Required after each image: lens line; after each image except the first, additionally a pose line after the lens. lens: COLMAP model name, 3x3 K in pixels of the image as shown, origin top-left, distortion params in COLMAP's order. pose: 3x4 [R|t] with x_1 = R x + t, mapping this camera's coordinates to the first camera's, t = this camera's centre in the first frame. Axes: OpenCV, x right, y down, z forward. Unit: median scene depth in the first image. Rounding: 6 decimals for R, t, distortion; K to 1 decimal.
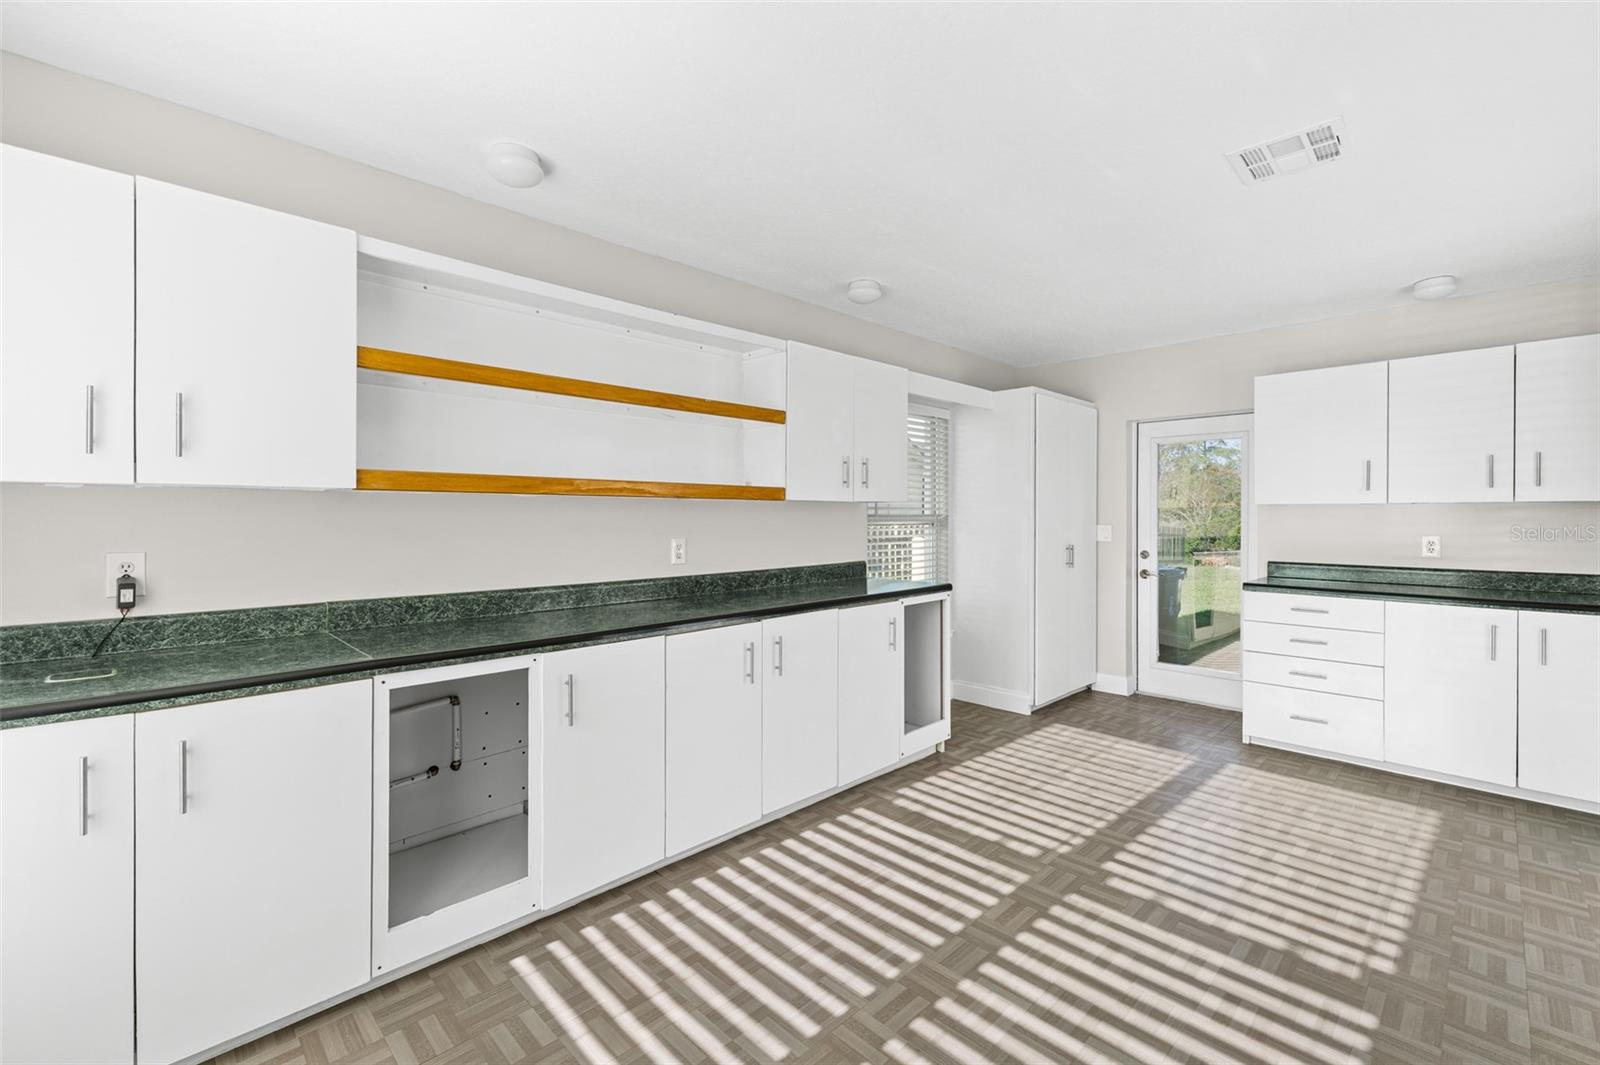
lens RADIAL K [[688.1, 0, 797.3], [0, 688.1, 518.4], [0, 0, 1]] dist [0.001757, -0.000550]
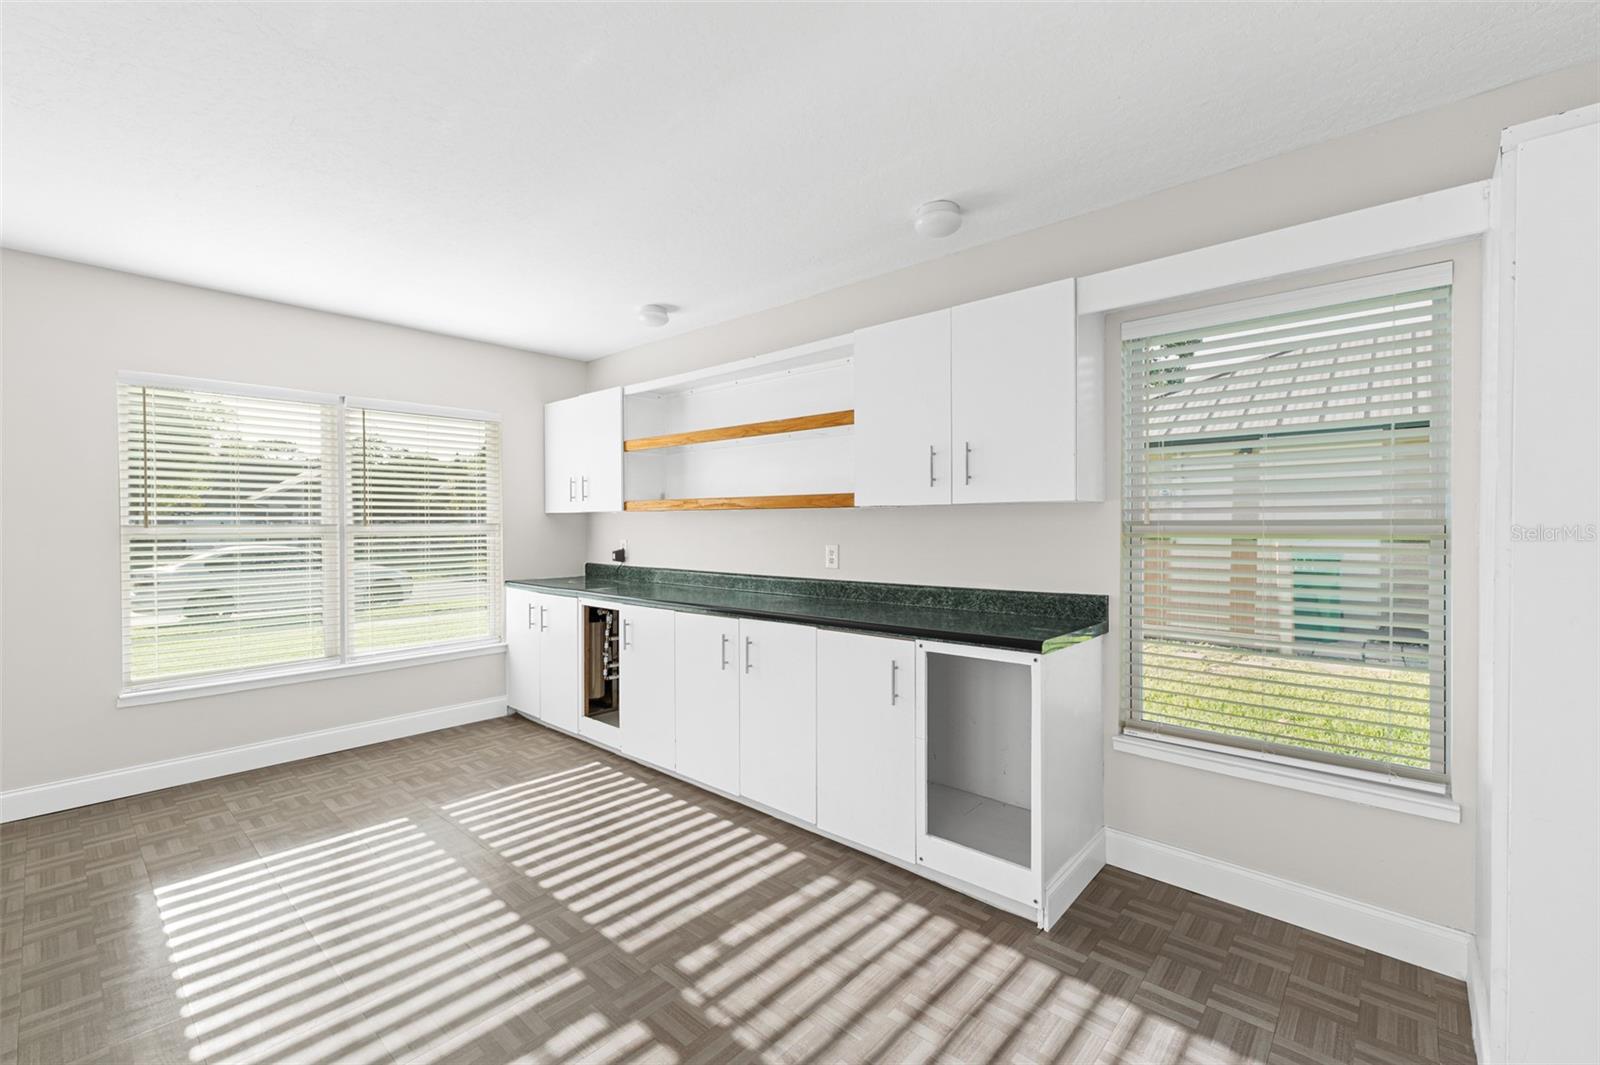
lens RADIAL K [[688.1, 0, 796.9], [0, 688.1, 532.7], [0, 0, 1]] dist [0.001757, -0.000550]
pose [[0.052819, 0.015707, -0.998481, 0.998316], [0.000039, 0.999876, 0.015731, -0.007451], [0.998604, -0.000870, 0.052812, 0.977645]]
